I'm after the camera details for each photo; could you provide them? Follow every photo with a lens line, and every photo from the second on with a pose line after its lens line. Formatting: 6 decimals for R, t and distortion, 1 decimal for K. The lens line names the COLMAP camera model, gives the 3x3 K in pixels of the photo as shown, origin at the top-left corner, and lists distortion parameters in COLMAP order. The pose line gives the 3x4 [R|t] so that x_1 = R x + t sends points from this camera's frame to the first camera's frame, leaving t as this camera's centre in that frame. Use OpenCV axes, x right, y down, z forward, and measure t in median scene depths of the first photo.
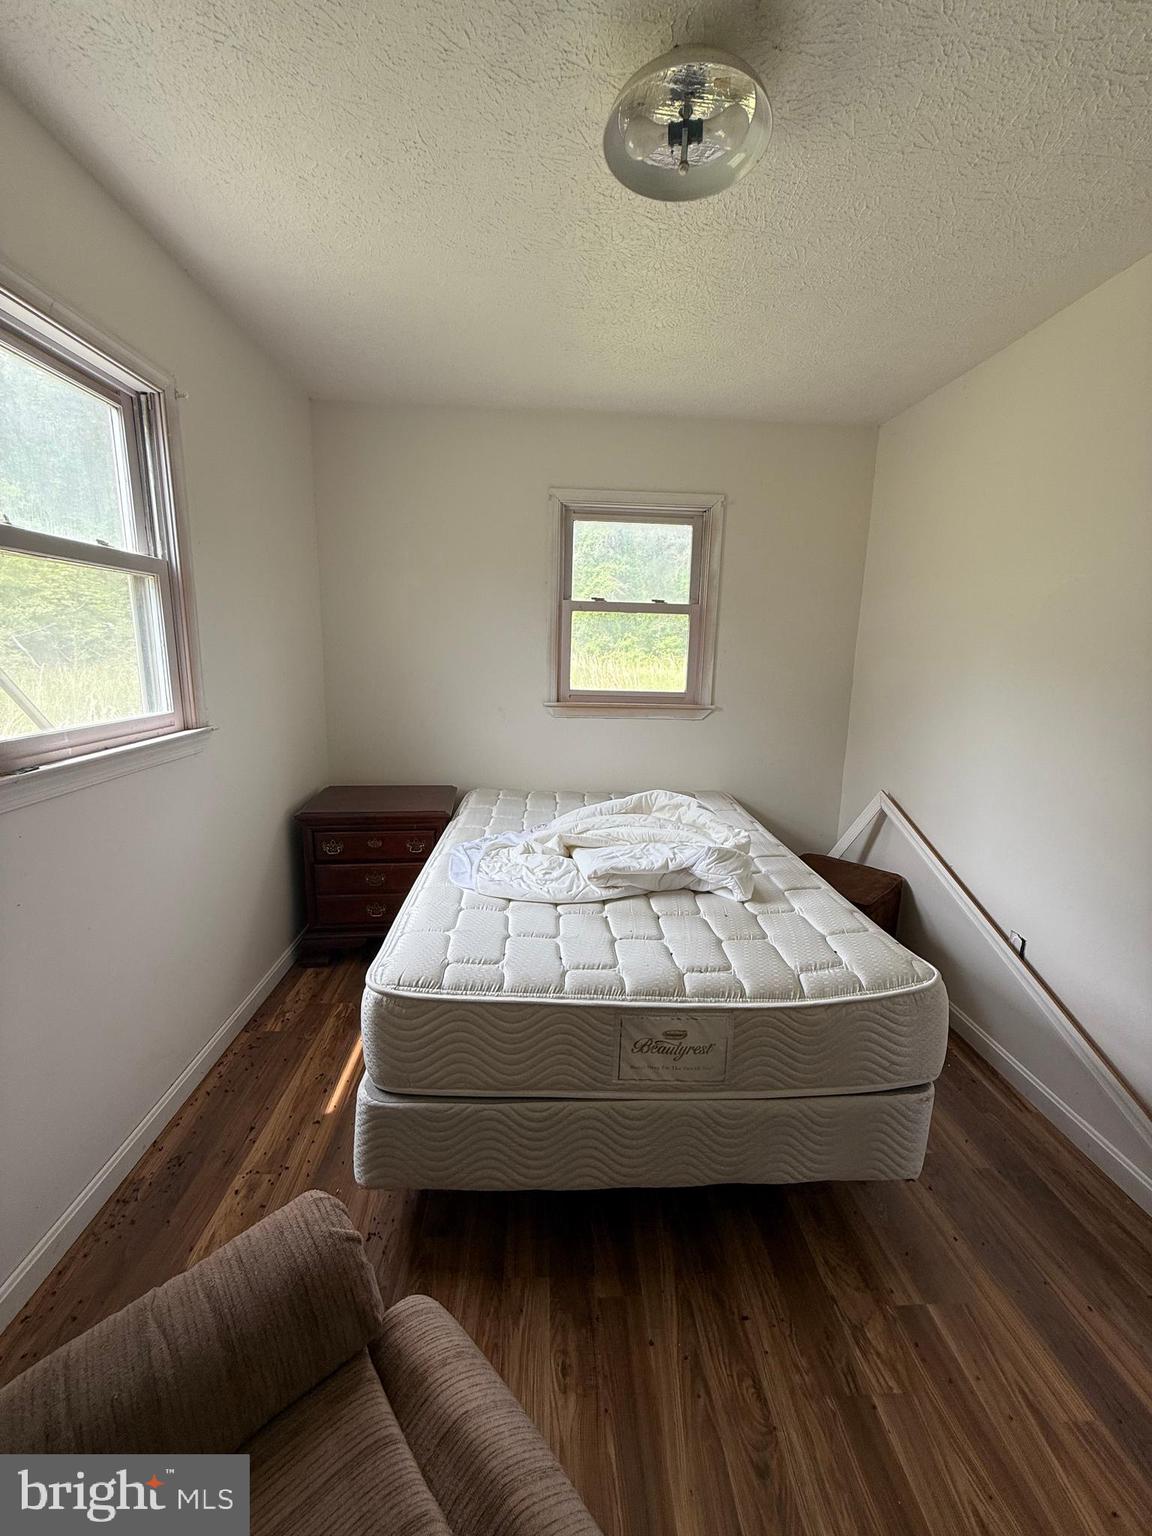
lens RADIAL K [[612.7, 0, 576.1], [0, 612.7, 760.4], [0, 0, 1]] dist [0.001108, 0.000096]
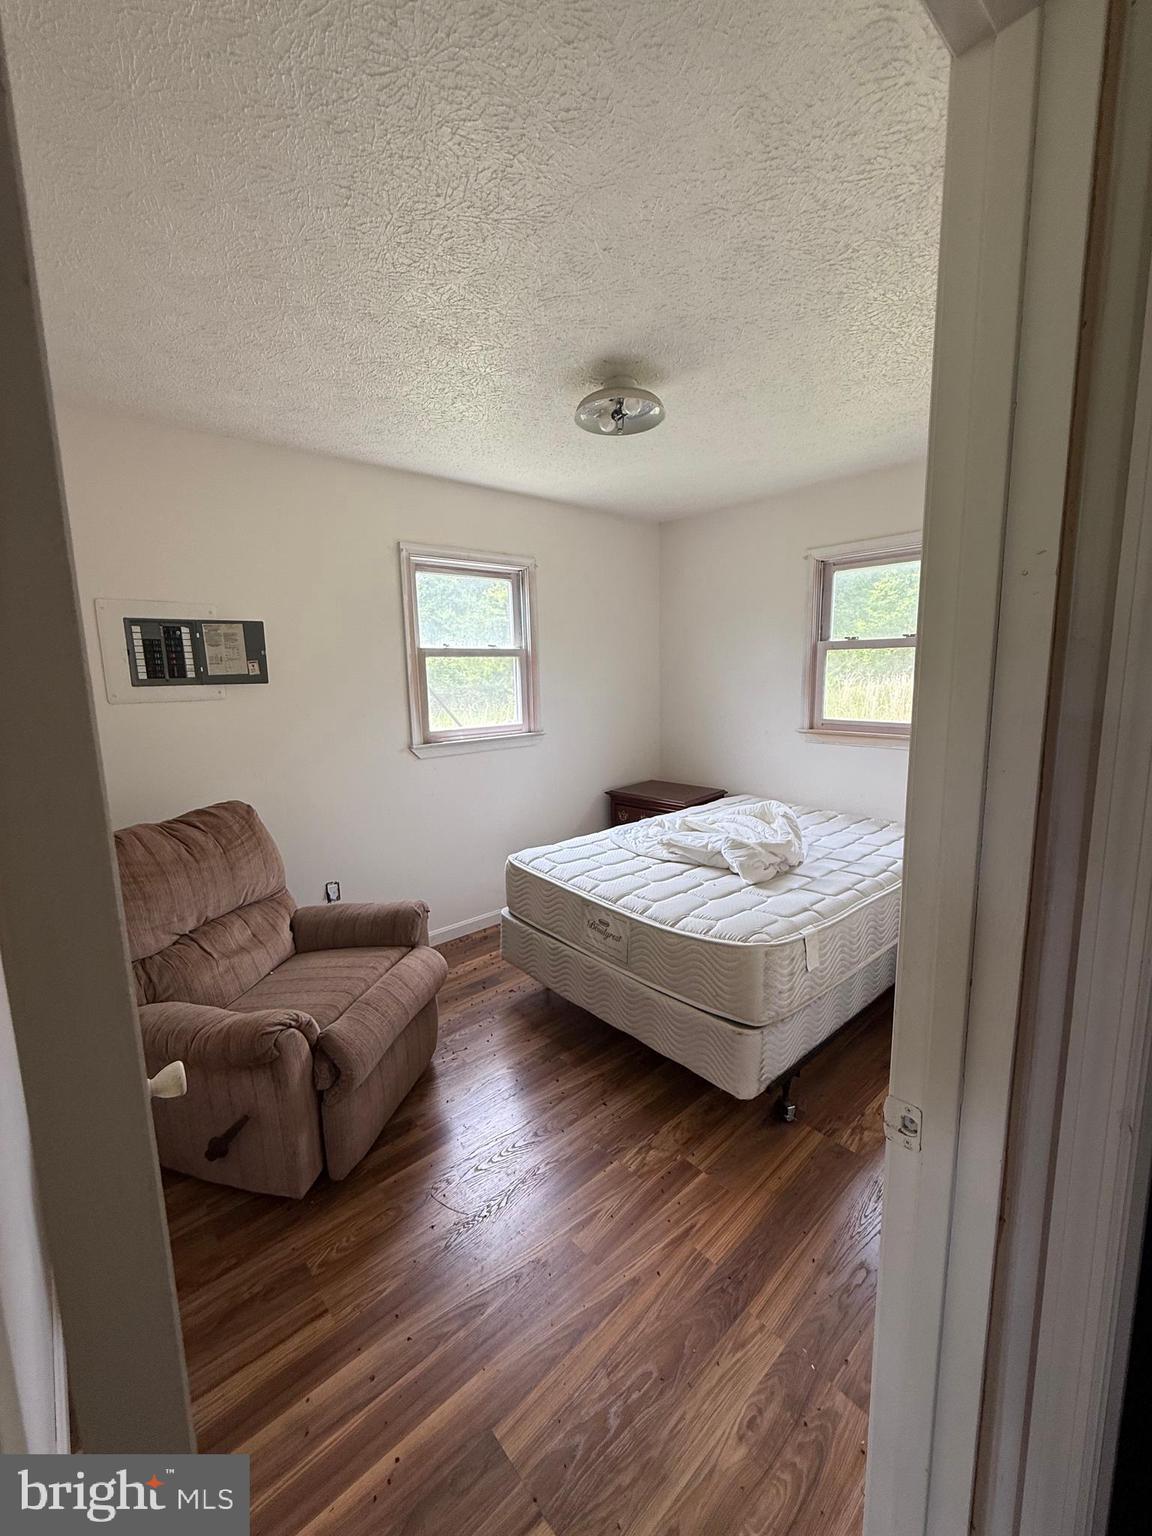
lens RADIAL K [[612.7, 0, 576.1], [0, 612.7, 760.4], [0, 0, 1]] dist [0.001108, 0.000096]
pose [[0.622053, 0.078112, -0.779069, 1.024824], [-0.110443, 0.993816, 0.011460, -0.002526], [0.775146, 0.078914, 0.626834, -0.104444]]
